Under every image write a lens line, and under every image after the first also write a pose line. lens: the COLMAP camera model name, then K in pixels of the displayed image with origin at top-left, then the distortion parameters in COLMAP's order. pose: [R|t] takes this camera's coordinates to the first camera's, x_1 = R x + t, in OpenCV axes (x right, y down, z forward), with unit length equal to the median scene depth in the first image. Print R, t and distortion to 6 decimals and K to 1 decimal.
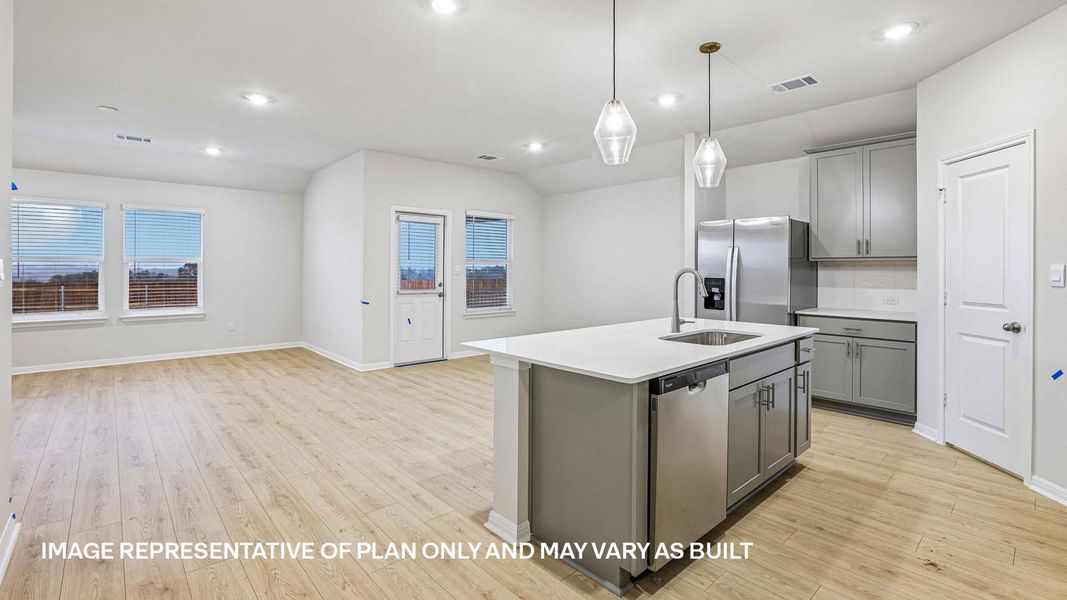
lens RADIAL K [[477.6, 0, 537.0], [0, 477.6, 268.1], [0, 0, 1]] dist [-0.024921, 0.007448]
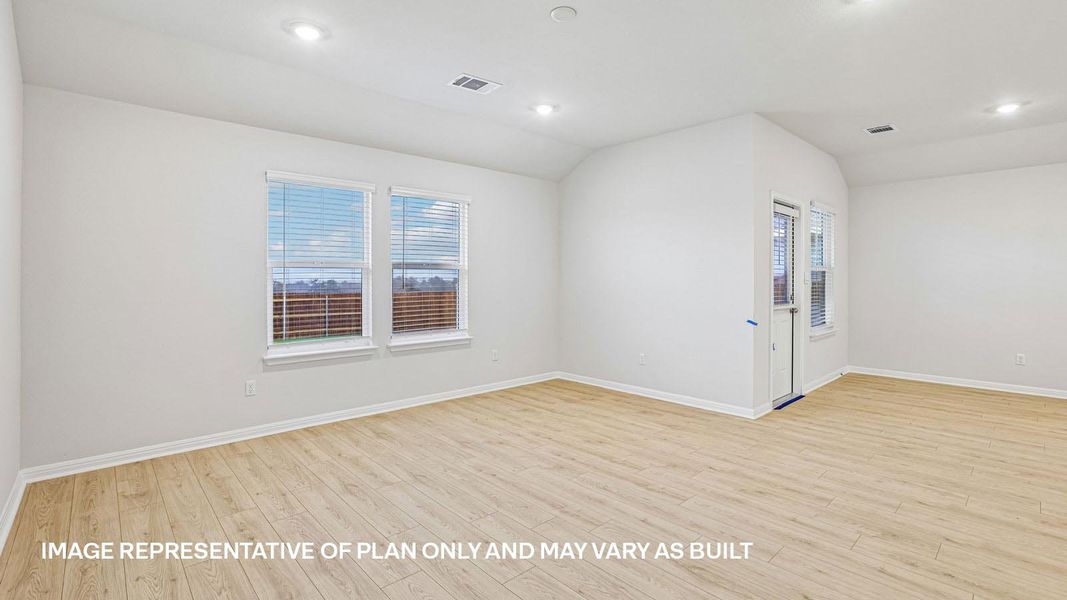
lens RADIAL K [[477.6, 0, 534.3], [0, 477.6, 295.2], [0, 0, 1]] dist [-0.024921, 0.007448]
pose [[0.999958, -0.008315, 0.003792, -1.182004], [0.008192, 0.999472, 0.031427, 0.011250], [-0.004051, -0.031394, 0.999499, 0.496438]]
